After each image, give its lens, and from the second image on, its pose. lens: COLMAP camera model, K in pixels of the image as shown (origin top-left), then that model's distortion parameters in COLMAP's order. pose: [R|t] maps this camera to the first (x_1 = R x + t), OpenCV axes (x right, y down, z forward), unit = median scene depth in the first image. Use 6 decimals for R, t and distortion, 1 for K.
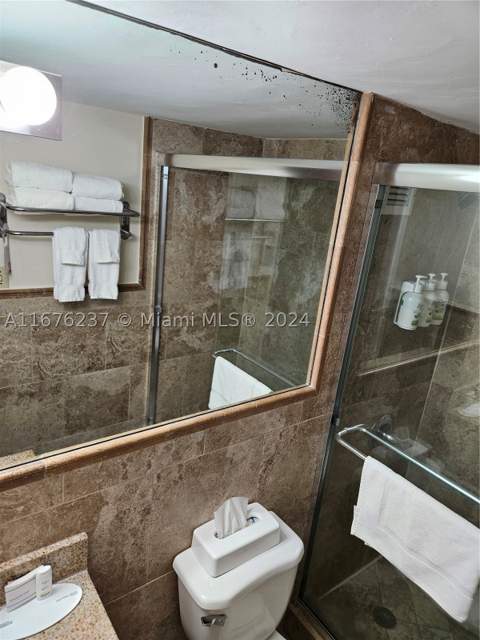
lens RADIAL K [[428.1, 0, 243.3], [0, 428.1, 322.9], [0, 0, 1]] dist [0.069655, -0.061374]
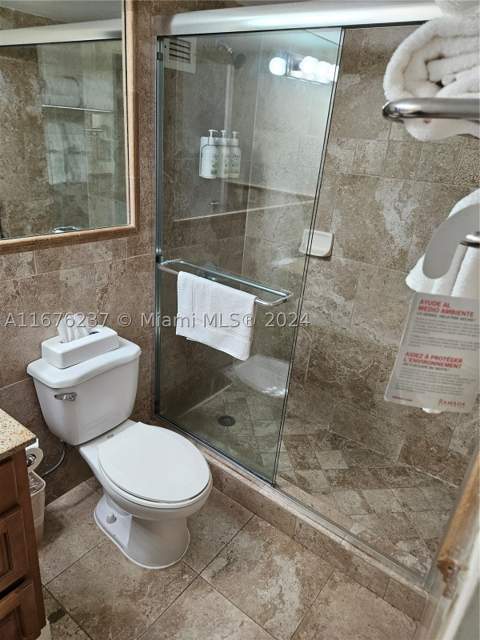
lens RADIAL K [[428.1, 0, 241.5], [0, 428.1, 324.6], [0, 0, 1]] dist [0.069655, -0.061374]
pose [[0.959526, -0.136571, 0.246289, 0.122150], [0.103070, 0.984169, 0.144181, 0.289152], [-0.262081, -0.112961, 0.958412, -0.282317]]
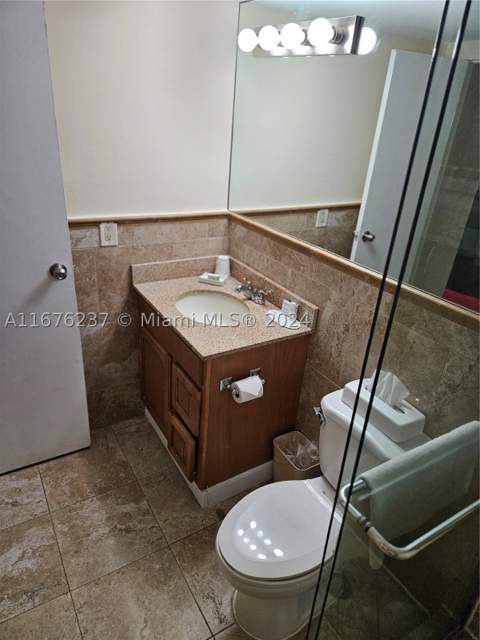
lens RADIAL K [[428.1, 0, 239.0], [0, 428.1, 322.1], [0, 0, 1]] dist [0.069655, -0.061374]
pose [[-0.087606, 0.333251, -0.938759, 0.944049], [-0.376644, 0.861344, 0.340919, 0.057422], [0.922206, 0.383444, 0.050058, 0.496234]]
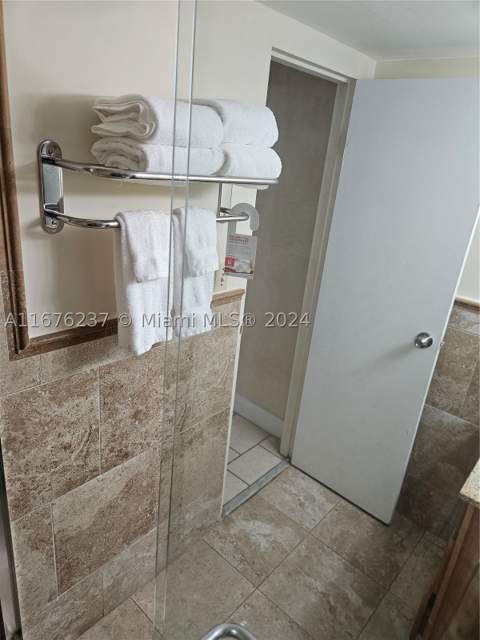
lens RADIAL K [[428.1, 0, 241.8], [0, 428.1, 314.4], [0, 0, 1]] dist [0.069655, -0.061374]
pose [[-0.959041, -0.120524, -0.256350, 0.606344], [-0.252492, 0.773950, 0.580731, -0.105340], [0.128410, 0.621671, -0.772681, 0.886800]]
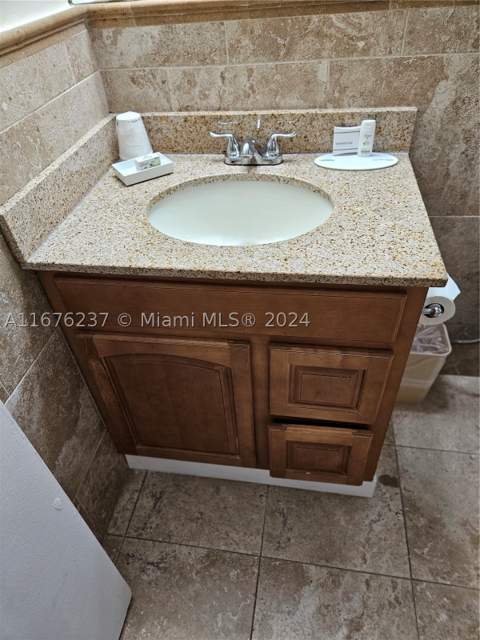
lens RADIAL K [[428.1, 0, 239.1], [0, 428.1, 323.7], [0, 0, 1]] dist [0.069655, -0.061374]
pose [[0.680783, 0.359794, -0.638031, 0.112752], [-0.078275, 0.901796, 0.425015, 0.403873], [0.728291, -0.239401, 0.642090, 0.000121]]
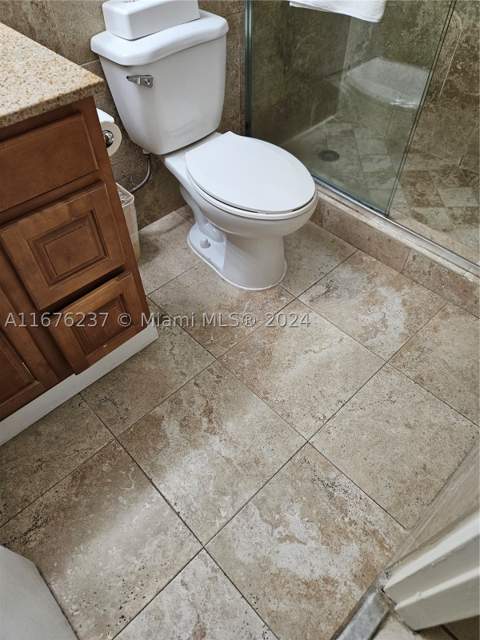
lens RADIAL K [[428.1, 0, 239.9], [0, 428.1, 325.8], [0, 0, 1]] dist [0.069655, -0.061374]
pose [[0.985620, -0.167726, -0.020502, 0.074187], [0.150072, 0.813135, 0.562396, 0.516231], [-0.077658, -0.557385, 0.826614, -0.158473]]
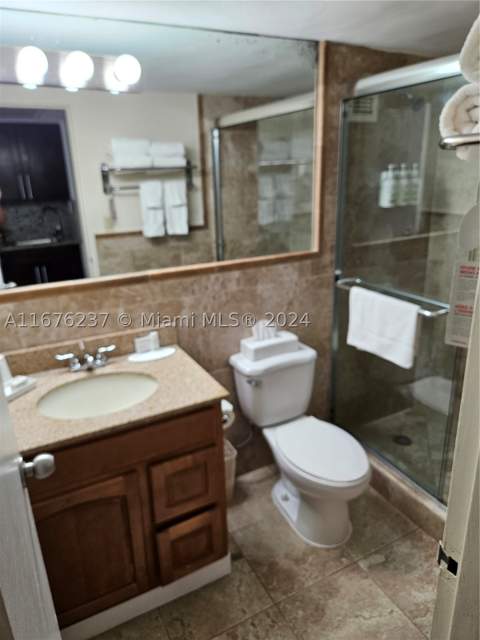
lens RADIAL K [[443.7, 0, 245.0], [0, 443.7, 319.8], [0, 0, 1]] dist [0.024045, -0.023626]
pose [[0.978889, -0.083298, -0.186651, 0.192540], [0.084845, 0.996394, 0.000300, 0.373456], [0.185953, -0.016131, 0.982426, -0.536892]]
